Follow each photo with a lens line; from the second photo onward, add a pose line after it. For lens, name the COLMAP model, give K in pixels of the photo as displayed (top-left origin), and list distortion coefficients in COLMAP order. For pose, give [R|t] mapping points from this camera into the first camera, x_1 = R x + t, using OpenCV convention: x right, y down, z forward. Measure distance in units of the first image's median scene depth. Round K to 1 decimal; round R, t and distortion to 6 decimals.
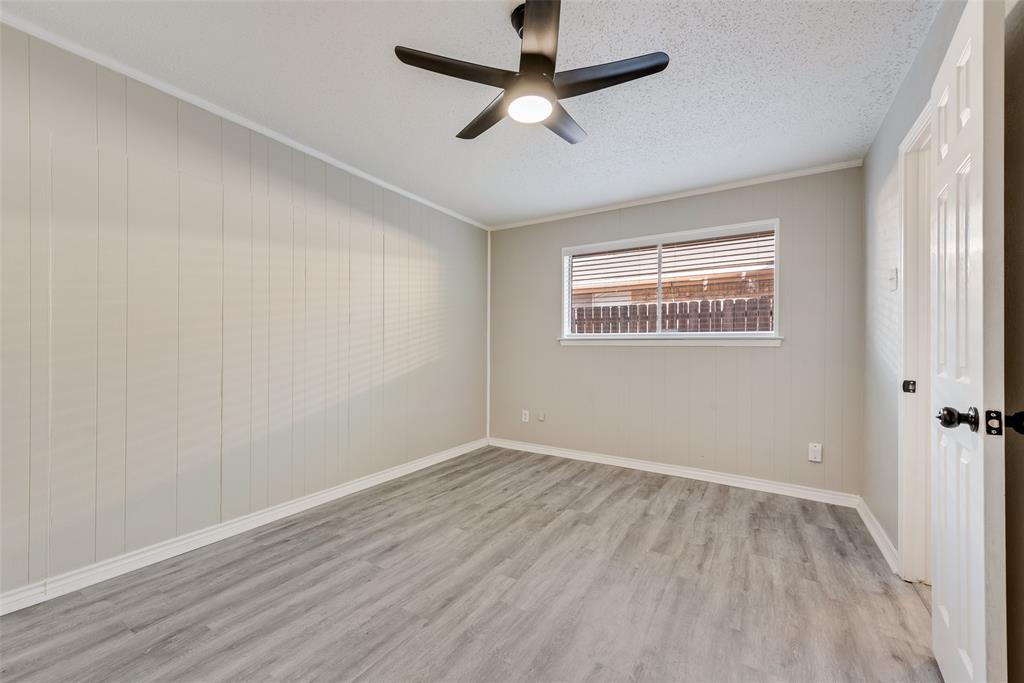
lens RADIAL K [[408.9, 0, 512.3], [0, 408.9, 346.2], [0, 0, 1]] dist [0.012955, -0.003045]
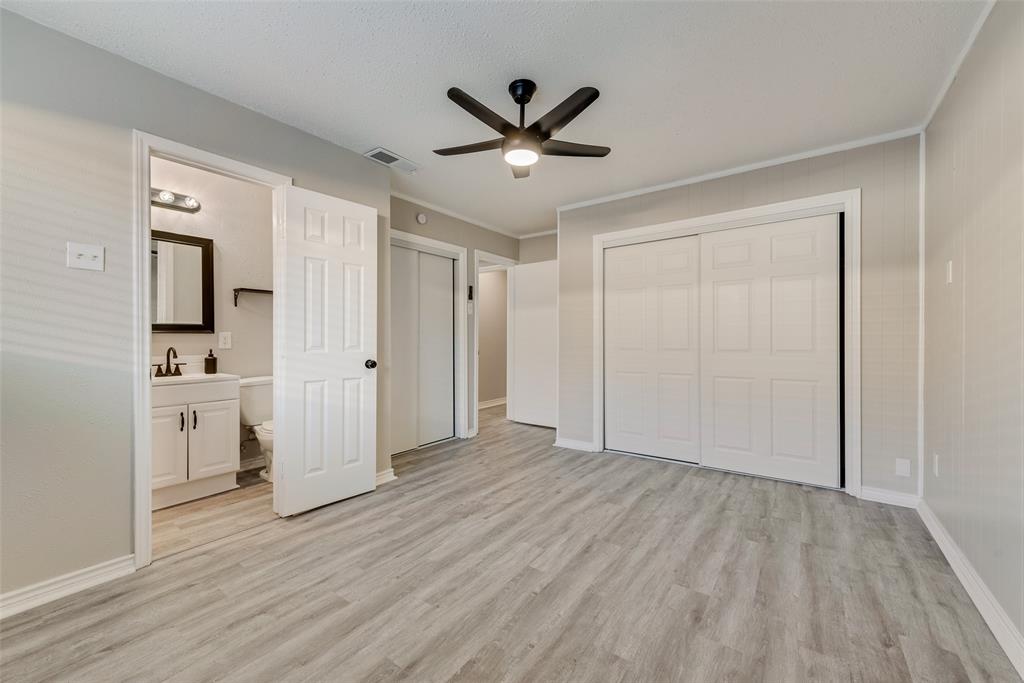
lens RADIAL K [[408.9, 0, 512.7], [0, 408.9, 339.8], [0, 0, 1]] dist [0.012955, -0.003045]
pose [[-0.997340, -0.004840, 0.072729, -0.020343], [-0.005079, 0.999982, -0.003105, 0.009100], [-0.072712, -0.003466, -0.997347, 1.916367]]
